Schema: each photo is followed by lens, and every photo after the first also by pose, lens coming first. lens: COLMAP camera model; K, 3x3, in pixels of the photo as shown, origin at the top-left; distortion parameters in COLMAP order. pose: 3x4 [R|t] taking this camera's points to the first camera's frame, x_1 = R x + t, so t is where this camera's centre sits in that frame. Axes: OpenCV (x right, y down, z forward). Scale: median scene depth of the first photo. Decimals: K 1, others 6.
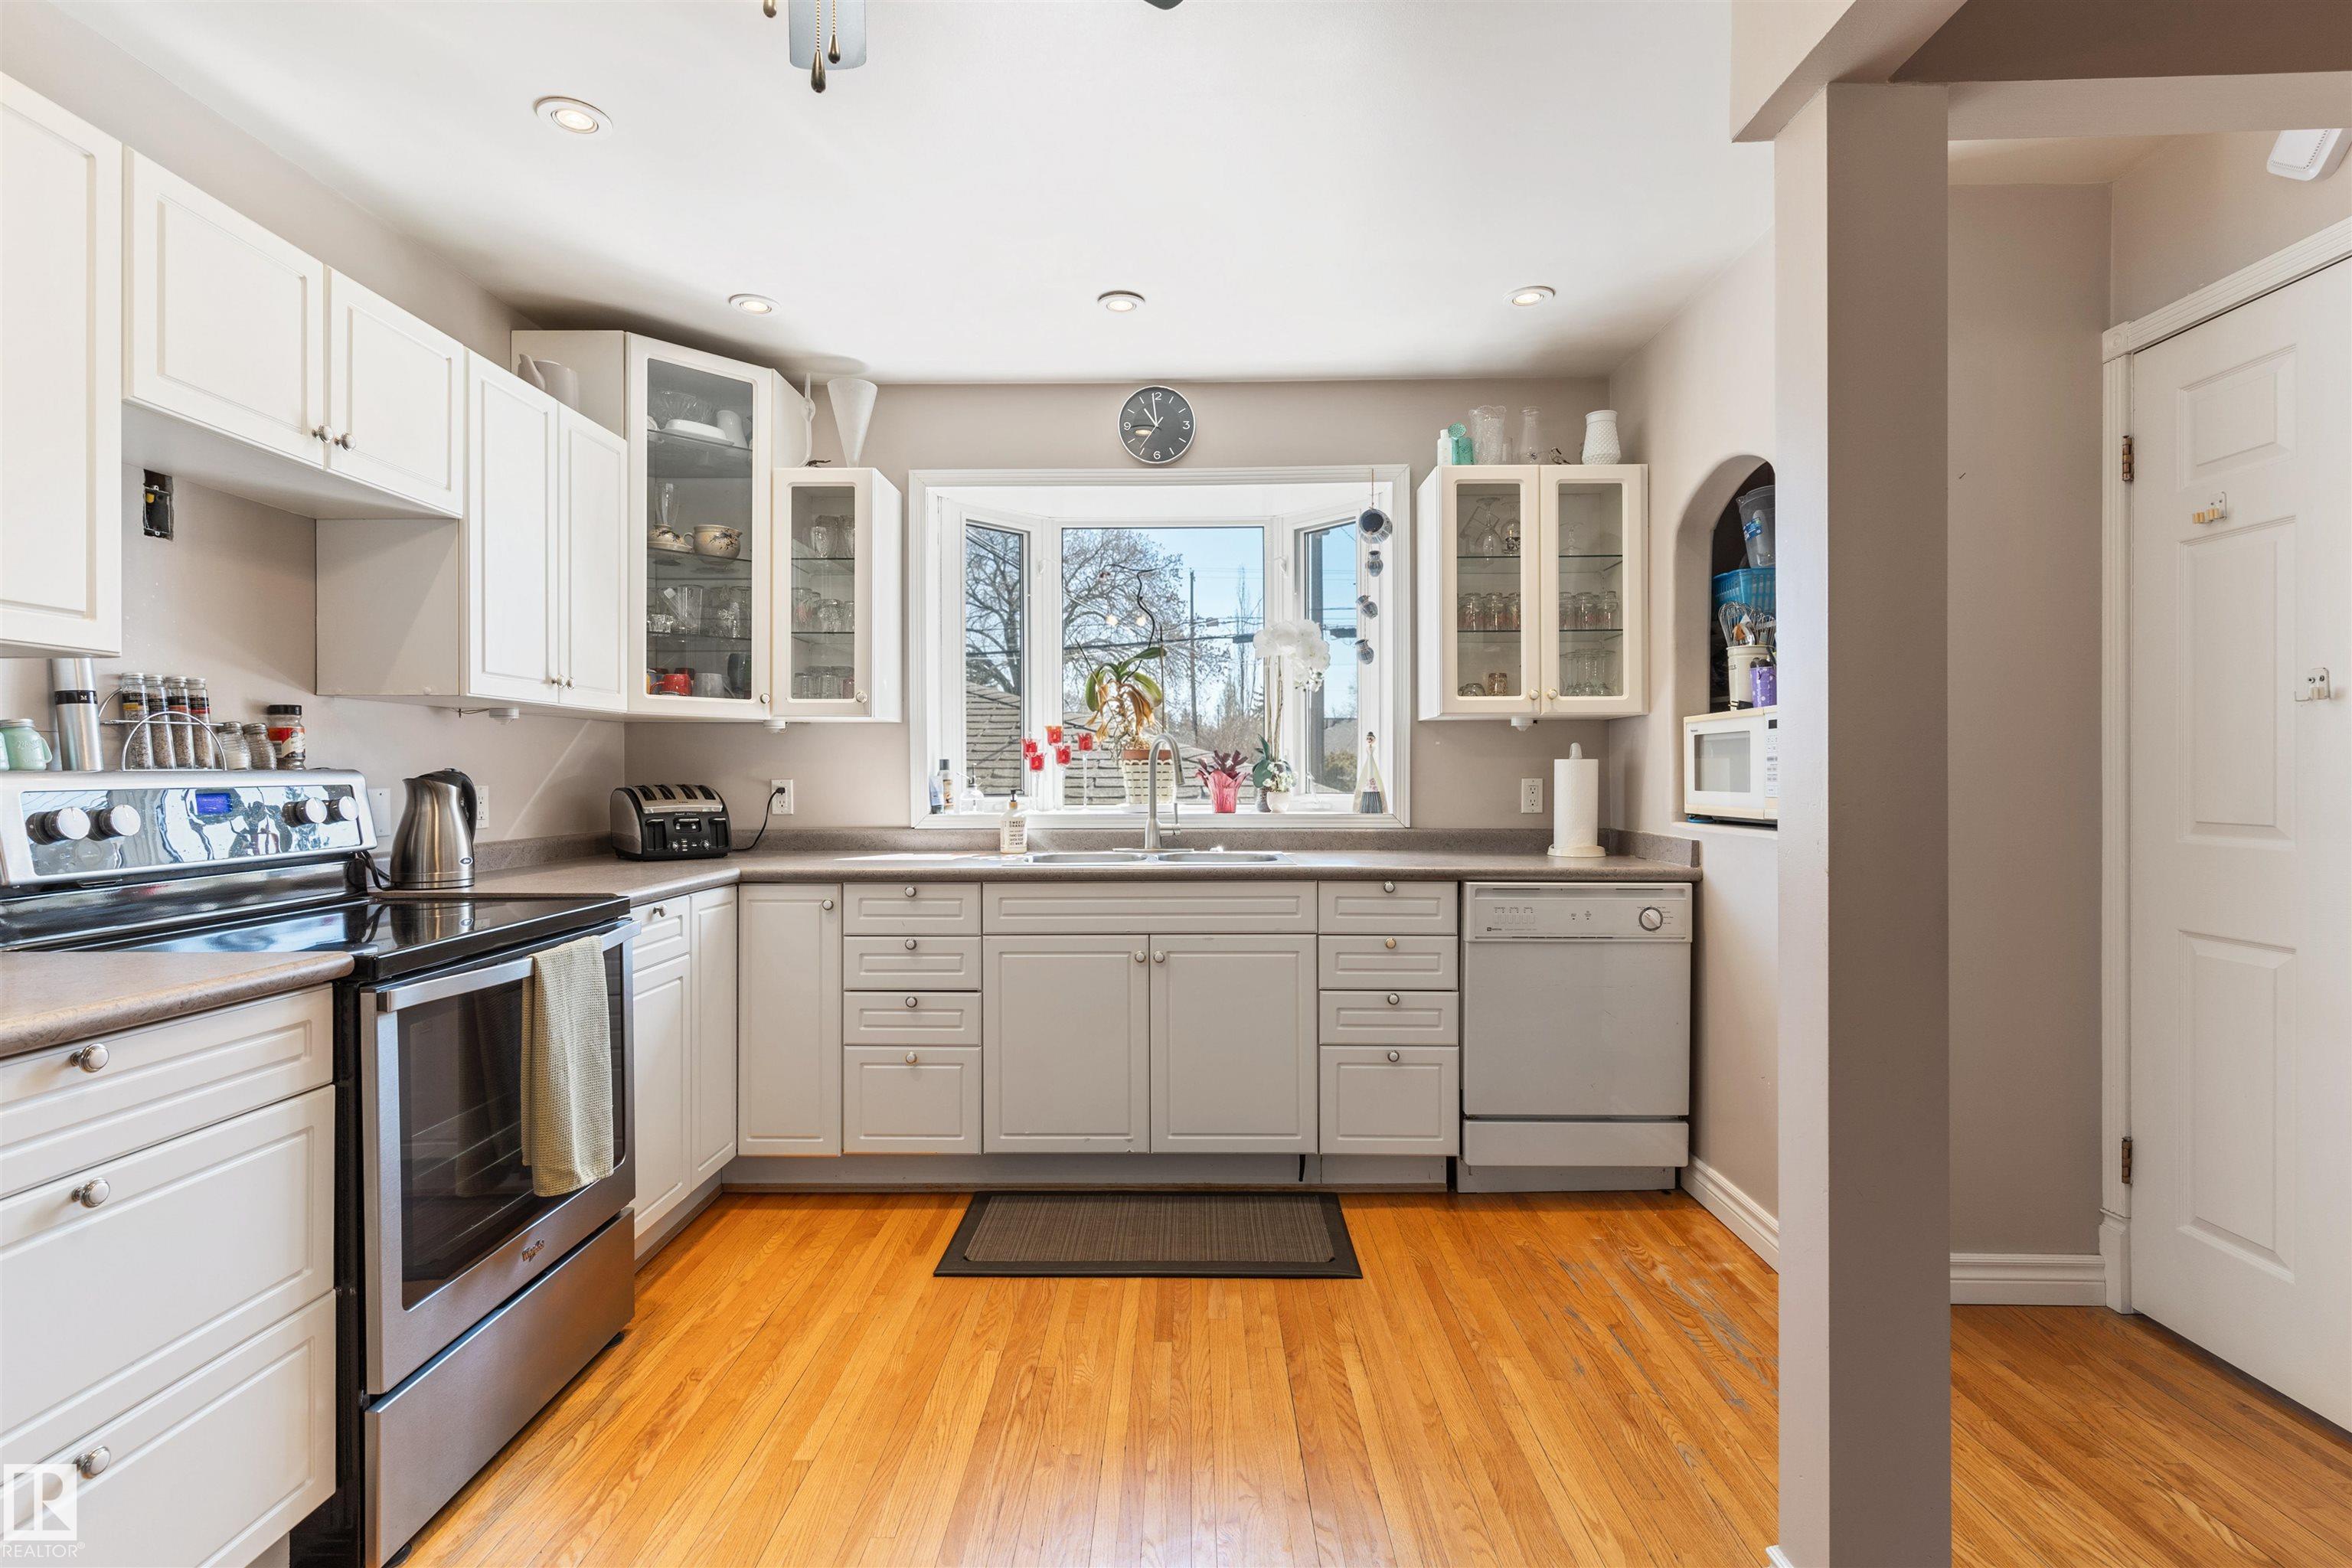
lens RADIAL K [[1133.0, 0, 1187.3], [0, 1133.0, 775.7], [0, 0, 1]] dist [0.005513, 0.000516]
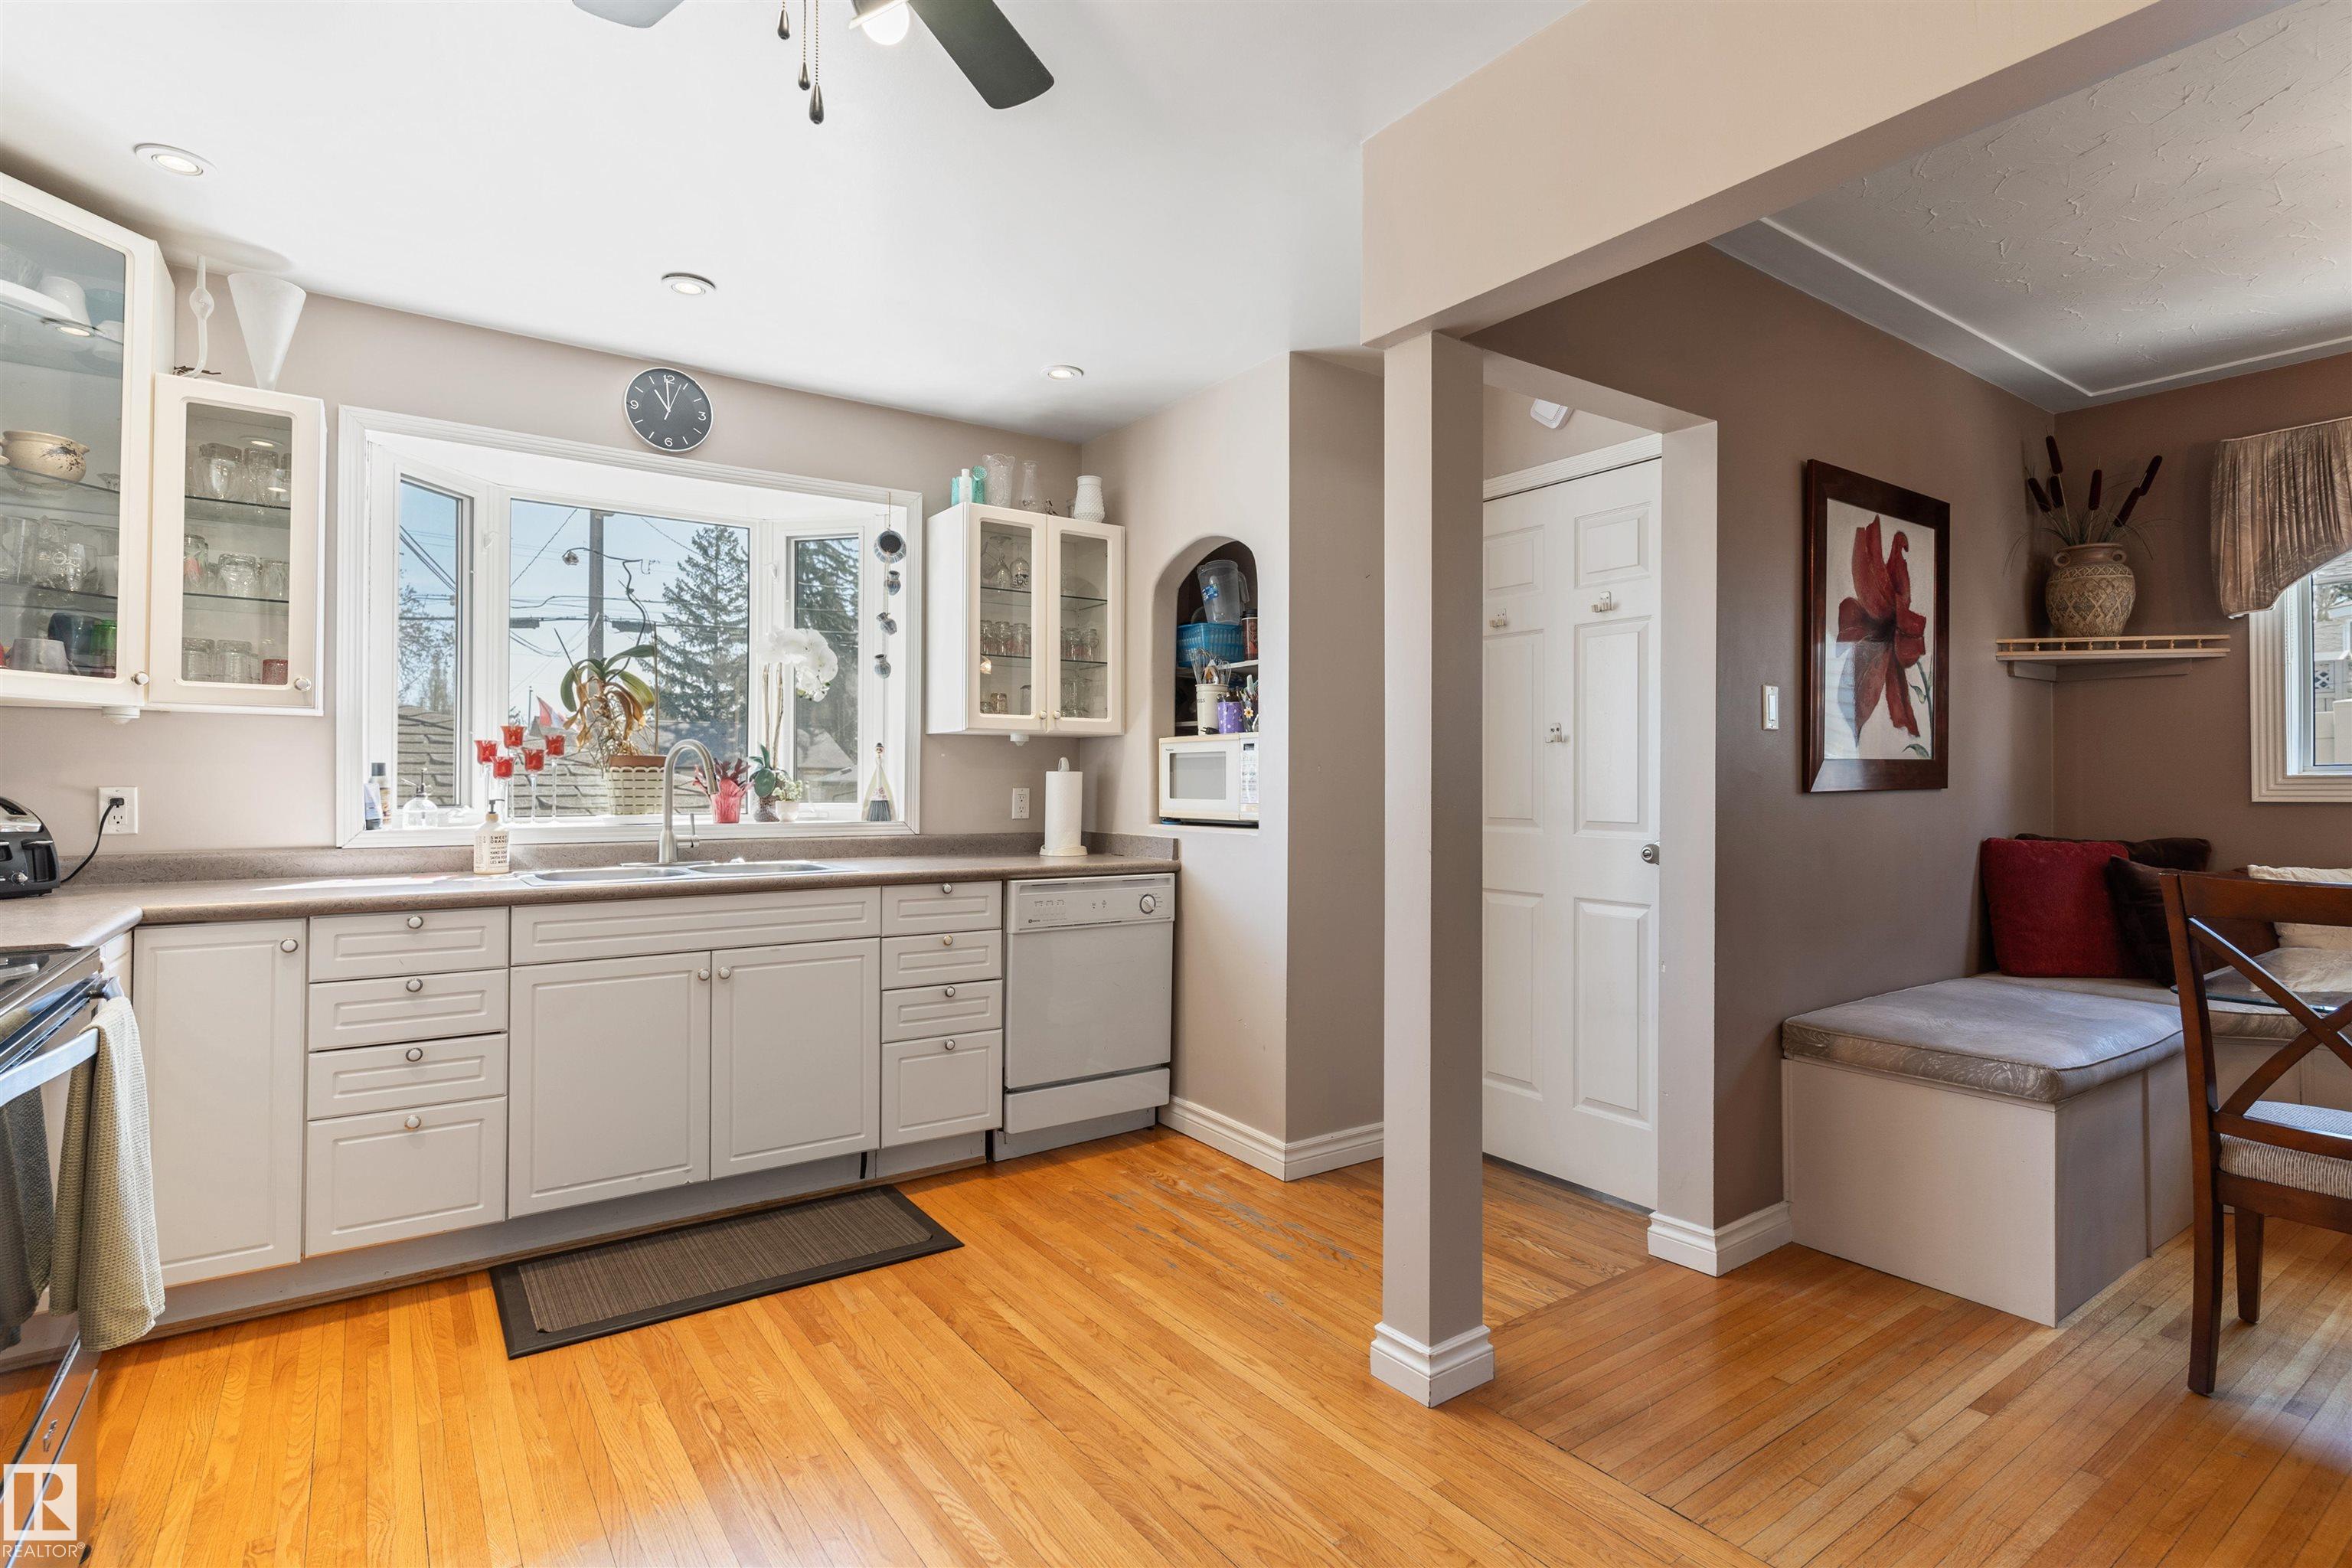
lens RADIAL K [[1133.0, 0, 1185.7], [0, 1133.0, 774.6], [0, 0, 1]] dist [0.005513, 0.000516]
pose [[0.810051, 0.009487, 0.586282, -0.273835], [-0.005001, 0.999945, -0.009271, -0.001569], [-0.586338, 0.004578, 0.810054, -0.010751]]
